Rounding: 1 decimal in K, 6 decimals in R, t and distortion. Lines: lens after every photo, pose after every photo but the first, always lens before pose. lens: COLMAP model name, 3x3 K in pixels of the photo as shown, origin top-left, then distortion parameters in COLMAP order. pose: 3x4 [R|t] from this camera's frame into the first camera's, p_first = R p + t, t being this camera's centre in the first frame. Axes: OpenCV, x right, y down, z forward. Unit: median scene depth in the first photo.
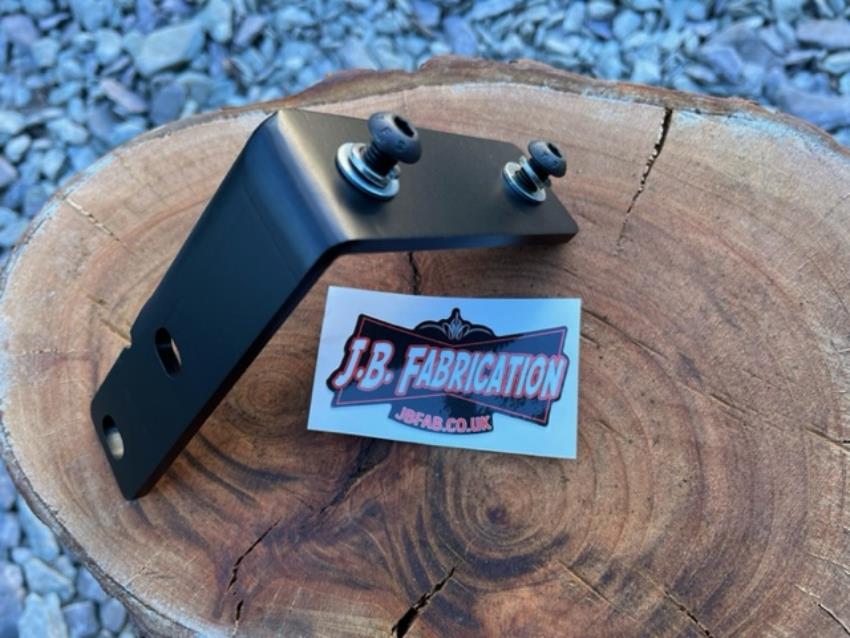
lens RADIAL K [[642.5, 0, 417.7], [0, 642.5, 321.8], [0, 0, 1]] dist [0.060993, -0.104363]
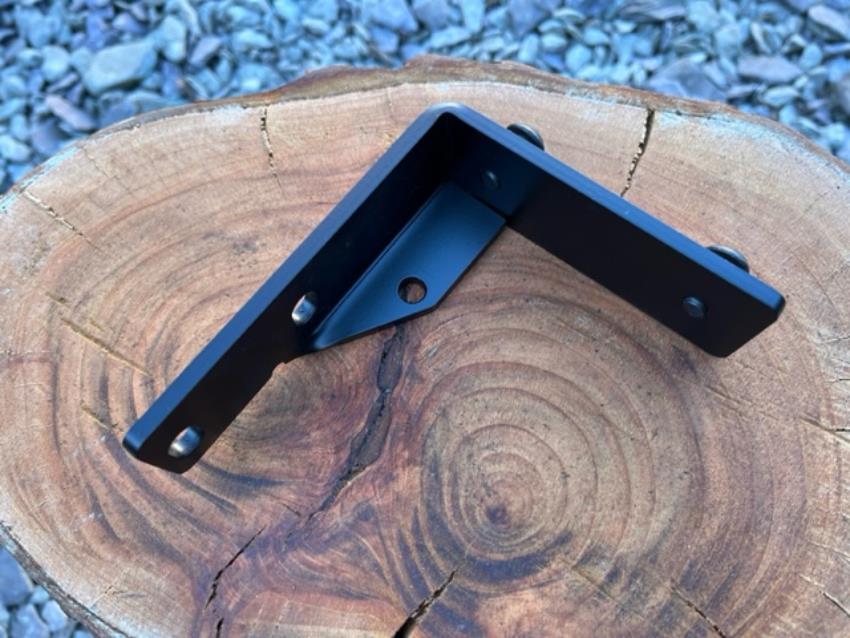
lens RADIAL K [[642.5, 0, 420.4], [0, 642.5, 324.2], [0, 0, 1]] dist [0.060993, -0.104363]
pose [[0.995926, -0.002727, 0.090132, -0.069893], [0.007628, 0.998508, -0.054078, 0.063861], [-0.089850, 0.054545, 0.994461, 0.041648]]
